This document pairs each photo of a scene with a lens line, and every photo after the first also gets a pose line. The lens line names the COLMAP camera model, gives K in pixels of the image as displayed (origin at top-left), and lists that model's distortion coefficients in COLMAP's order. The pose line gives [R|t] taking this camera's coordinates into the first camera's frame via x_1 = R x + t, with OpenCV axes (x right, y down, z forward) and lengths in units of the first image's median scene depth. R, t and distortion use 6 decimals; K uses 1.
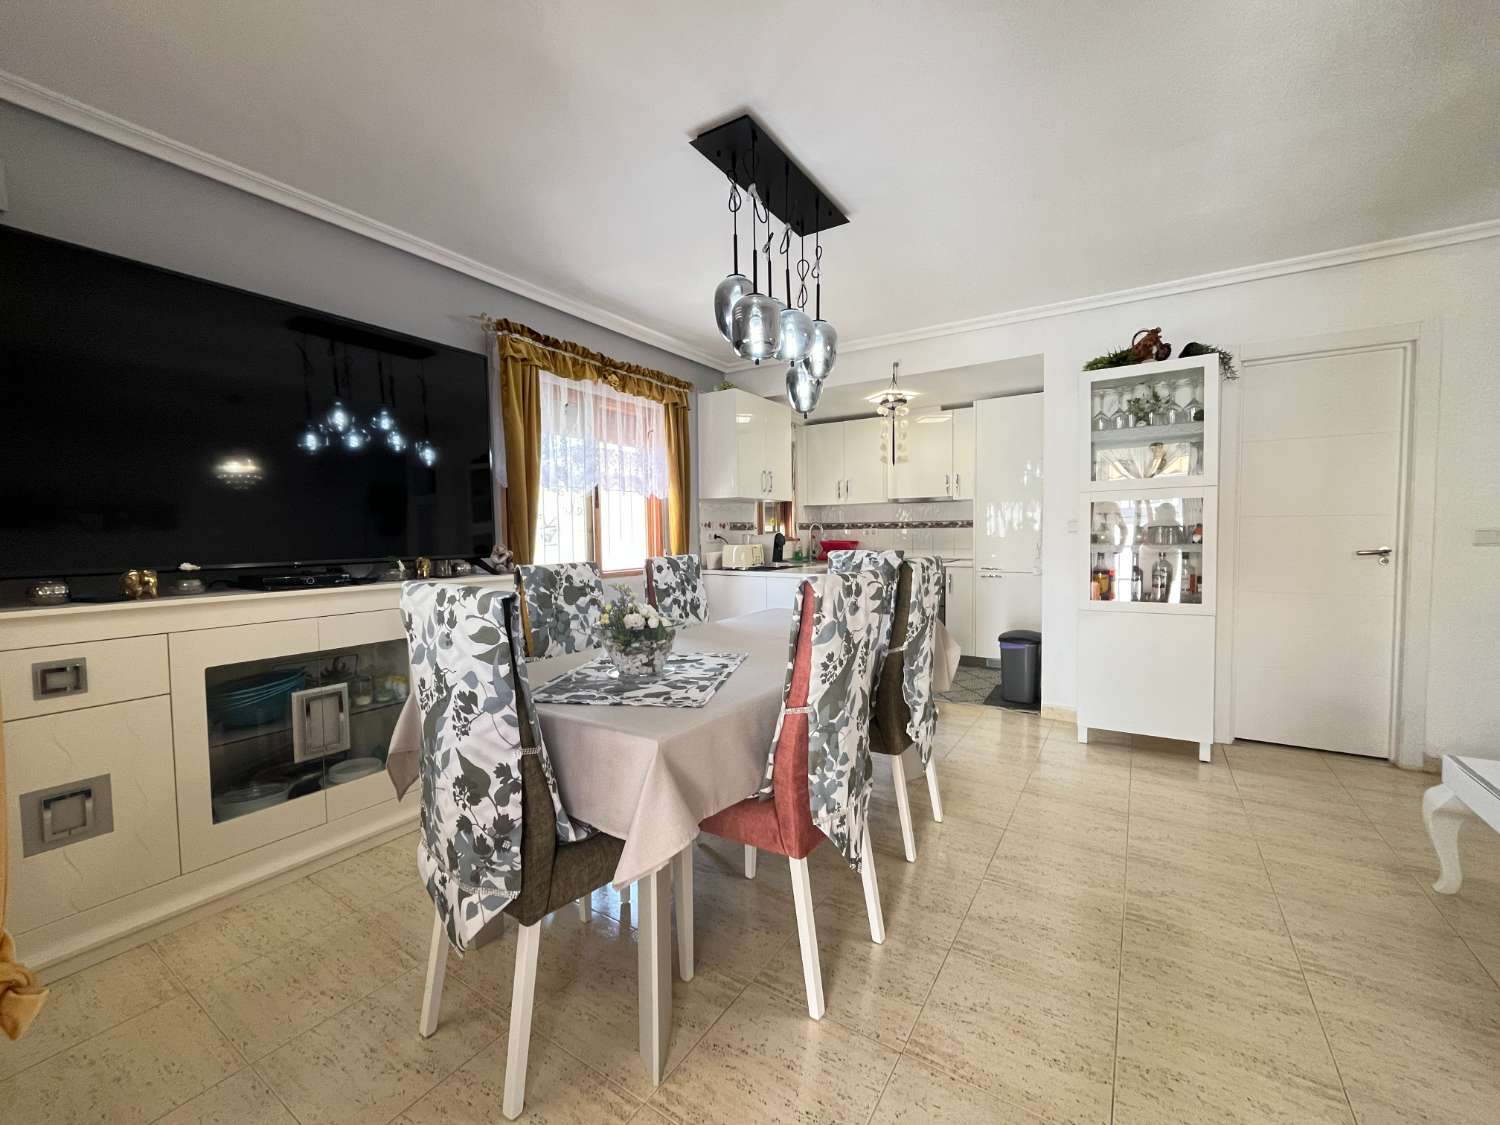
lens RADIAL K [[613.8, 0, 750.0], [0, 613.8, 562.5], [0, 0, 1]] dist [-0.000761, -0.000234]
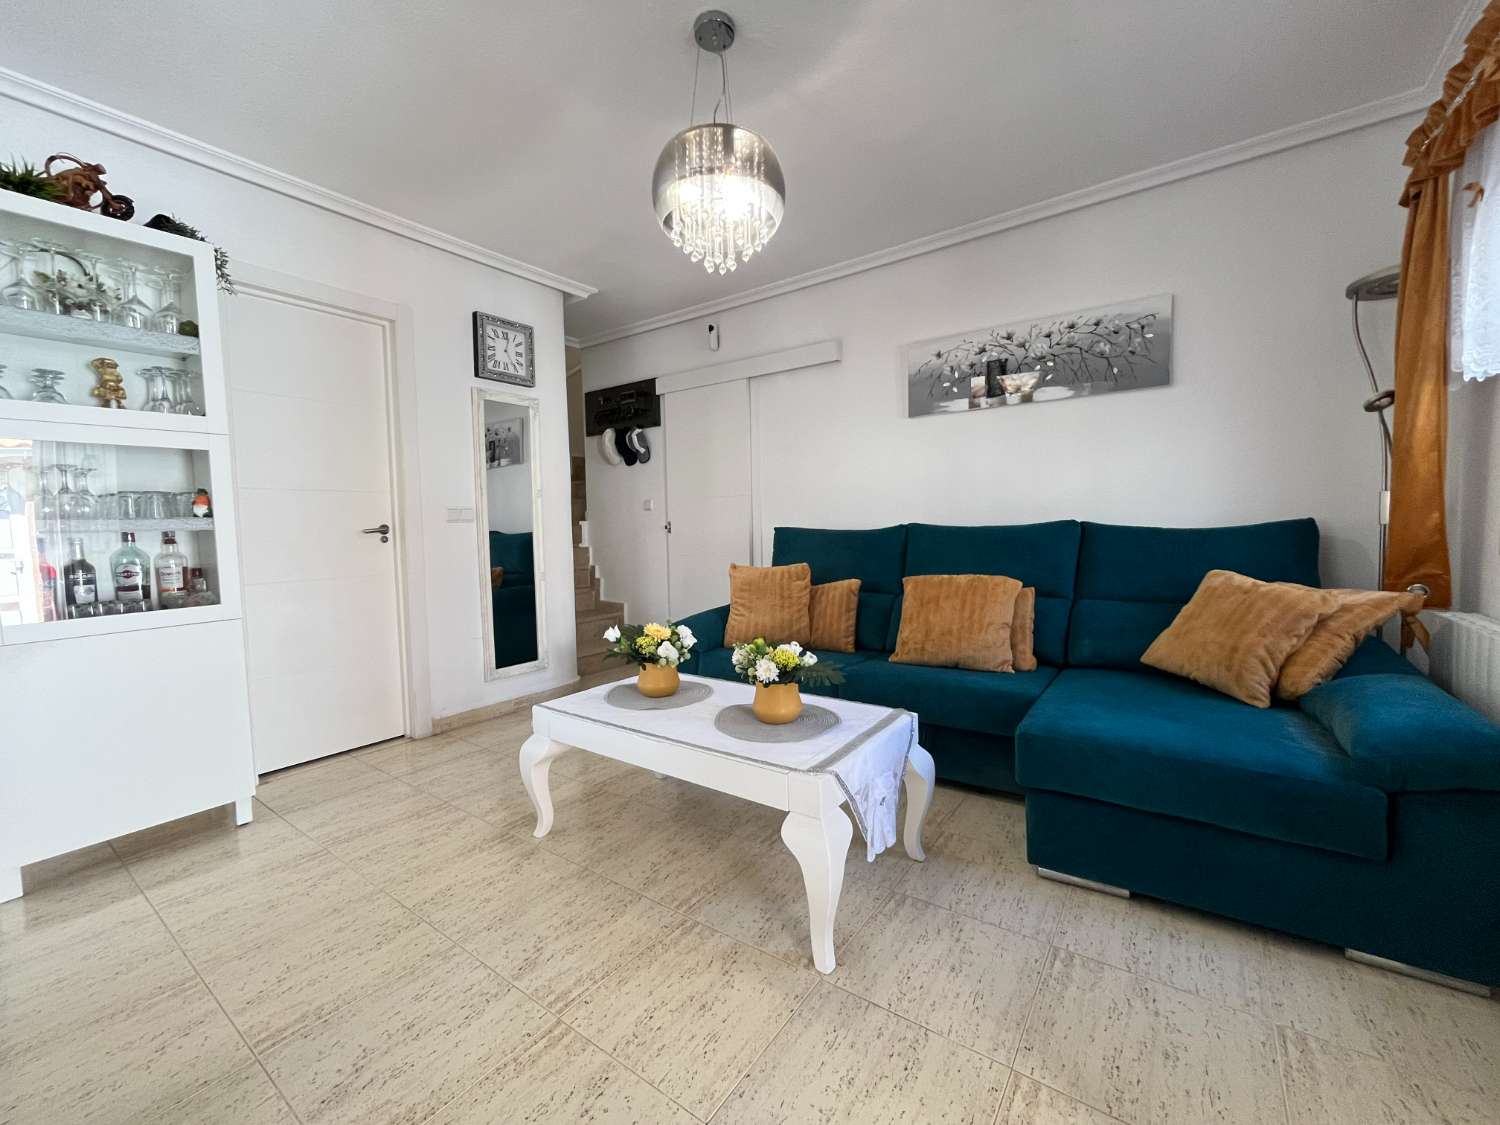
lens RADIAL K [[613.8, 0, 750.0], [0, 613.8, 562.5], [0, 0, 1]] dist [-0.000761, -0.000234]
pose [[0.047938, -0.050571, 0.997569, 0.074058], [0.066866, 0.996640, 0.047311, 0.027549], [-0.996610, 0.064436, 0.051158, 0.363223]]
